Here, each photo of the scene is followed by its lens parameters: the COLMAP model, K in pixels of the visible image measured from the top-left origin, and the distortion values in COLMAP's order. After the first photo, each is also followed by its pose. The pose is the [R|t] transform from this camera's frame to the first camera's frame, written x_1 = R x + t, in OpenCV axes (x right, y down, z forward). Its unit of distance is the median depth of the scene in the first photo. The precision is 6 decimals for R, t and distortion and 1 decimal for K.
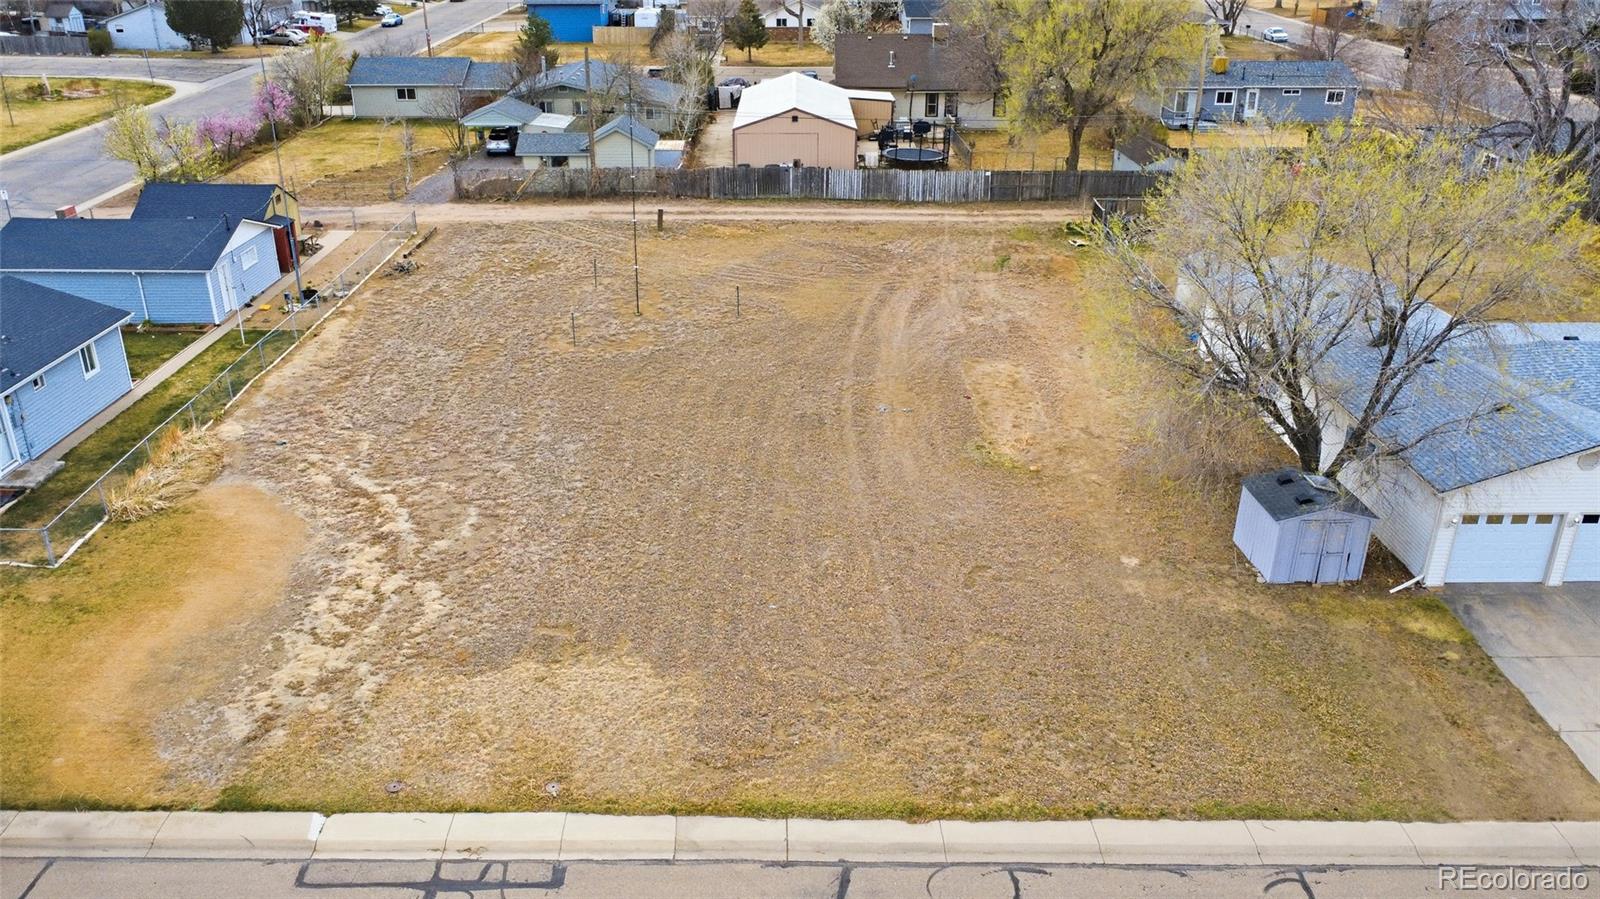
lens RADIAL K [[1200.0, 0, 768.1], [0, 1200.0, 448.3], [0, 0, 1]] dist [0.003993, -0.003261]
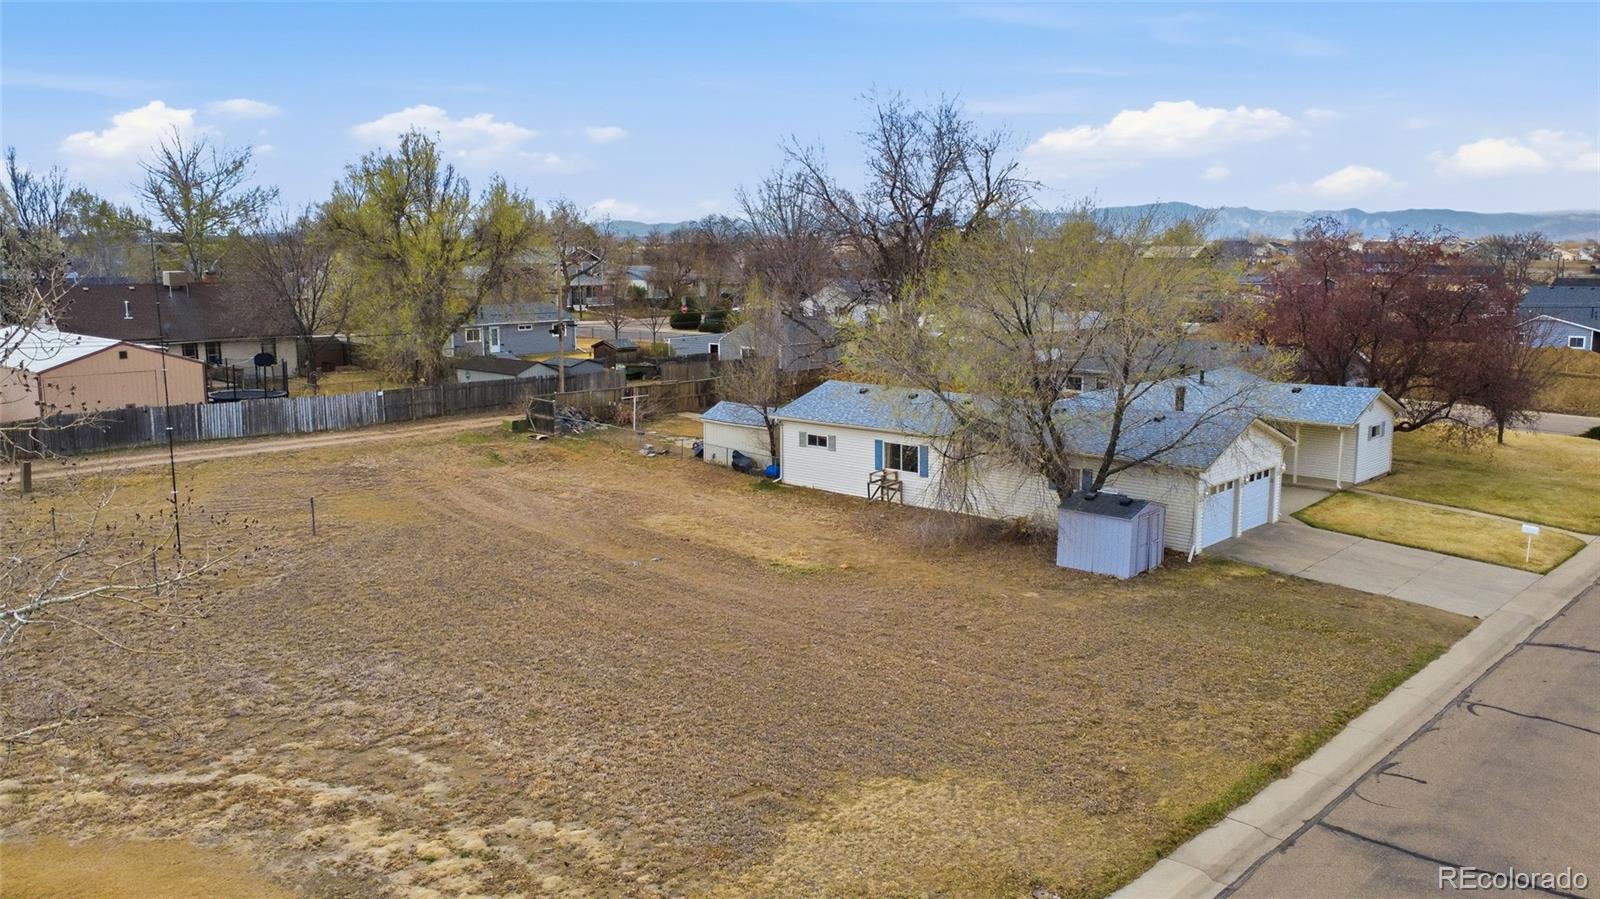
lens RADIAL K [[1241.4, 0, 770.6], [0, 1241.4, 447.3], [0, 0, 1]] dist [0.005410, -0.003950]
pose [[0.688625, -0.113523, 0.716176, -0.651649], [0.294387, 0.946380, -0.133048, 0.050746], [-0.662671, 0.302453, 0.685120, 0.375765]]
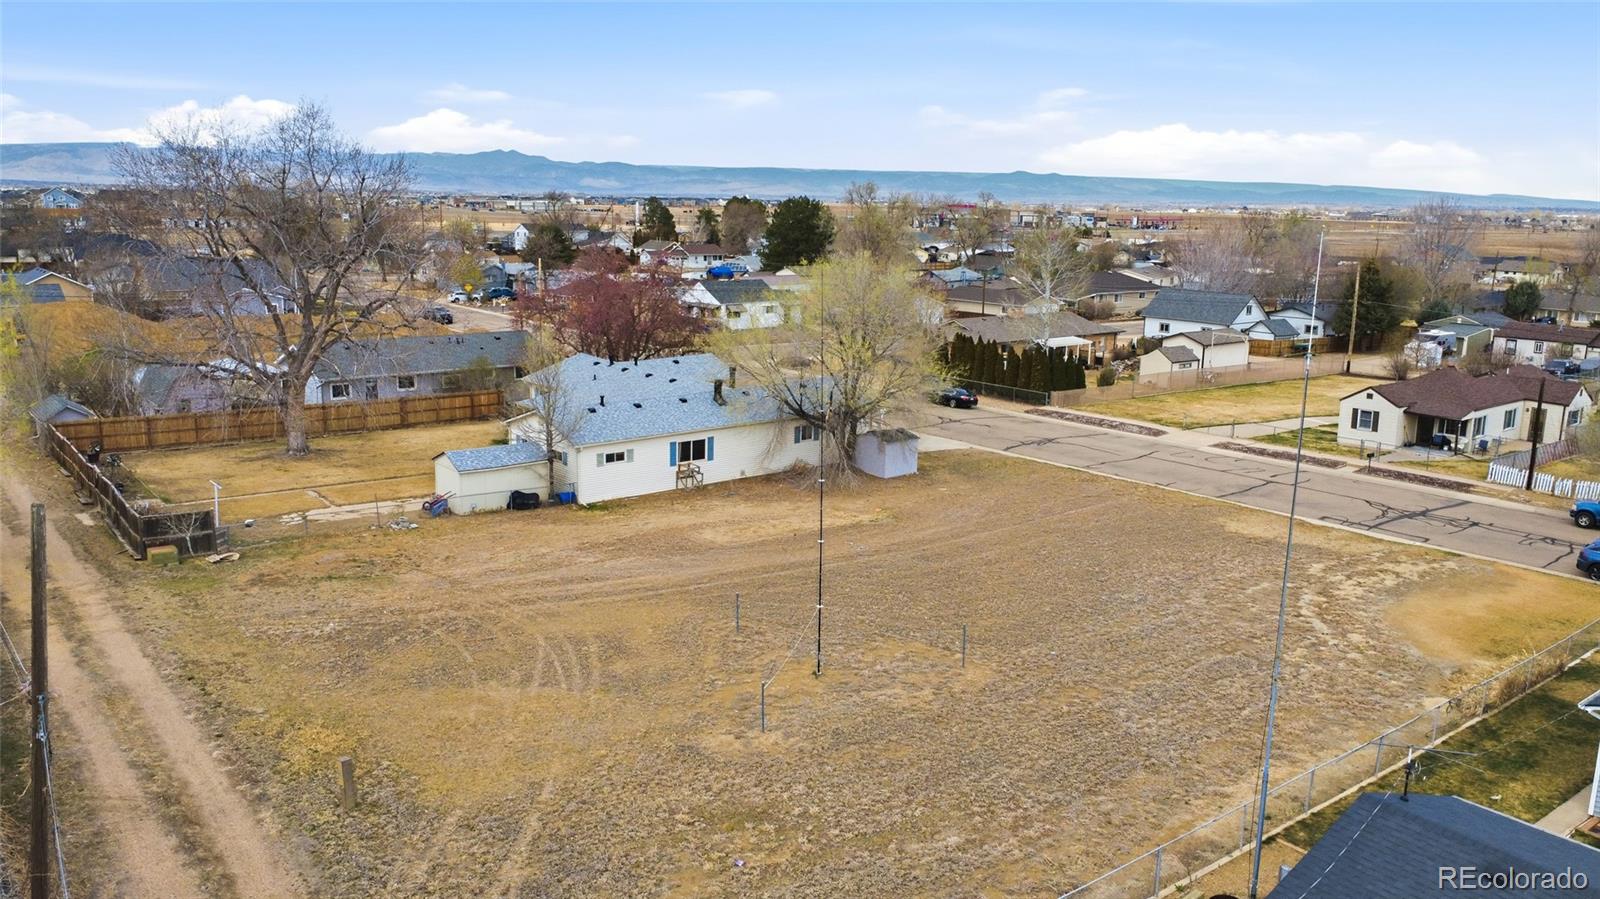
lens RADIAL K [[1241.4, 0, 770.6], [0, 1241.4, 447.3], [0, 0, 1]] dist [0.005410, -0.003950]
pose [[-0.617422, -0.163205, 0.769515, -1.033880], [0.308167, 0.849866, 0.427506, -0.893732], [-0.723756, 0.501091, -0.474432, 2.148564]]
